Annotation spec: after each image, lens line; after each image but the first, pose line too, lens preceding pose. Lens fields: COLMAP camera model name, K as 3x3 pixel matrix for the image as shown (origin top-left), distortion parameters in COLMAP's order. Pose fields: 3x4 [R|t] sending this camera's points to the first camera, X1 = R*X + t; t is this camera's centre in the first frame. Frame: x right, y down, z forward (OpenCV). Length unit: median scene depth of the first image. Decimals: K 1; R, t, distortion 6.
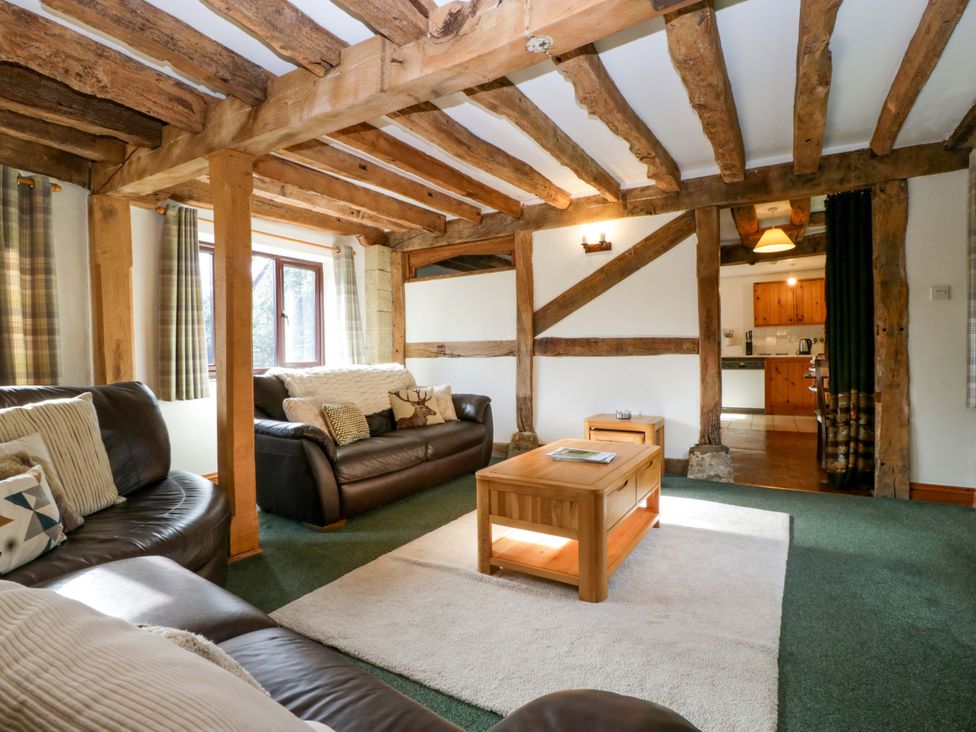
lens RADIAL K [[504.0, 0, 479.9], [0, 504.0, 364.4], [0, 0, 1]] dist [-0.007921, -0.007462]
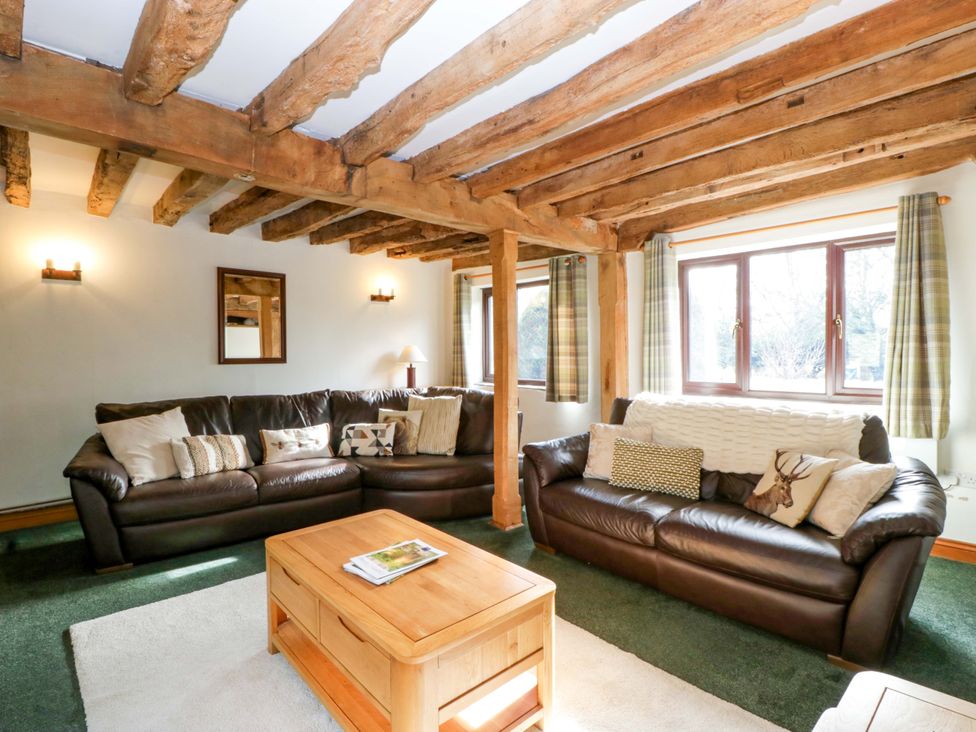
lens RADIAL K [[504.0, 0, 474.2], [0, 504.0, 363.6], [0, 0, 1]] dist [-0.007921, -0.007462]
pose [[-0.292224, 0.046741, -0.955207, 0.520158], [-0.005579, 0.998705, 0.050577, -0.081317], [0.956334, 0.020108, -0.291585, 0.818020]]
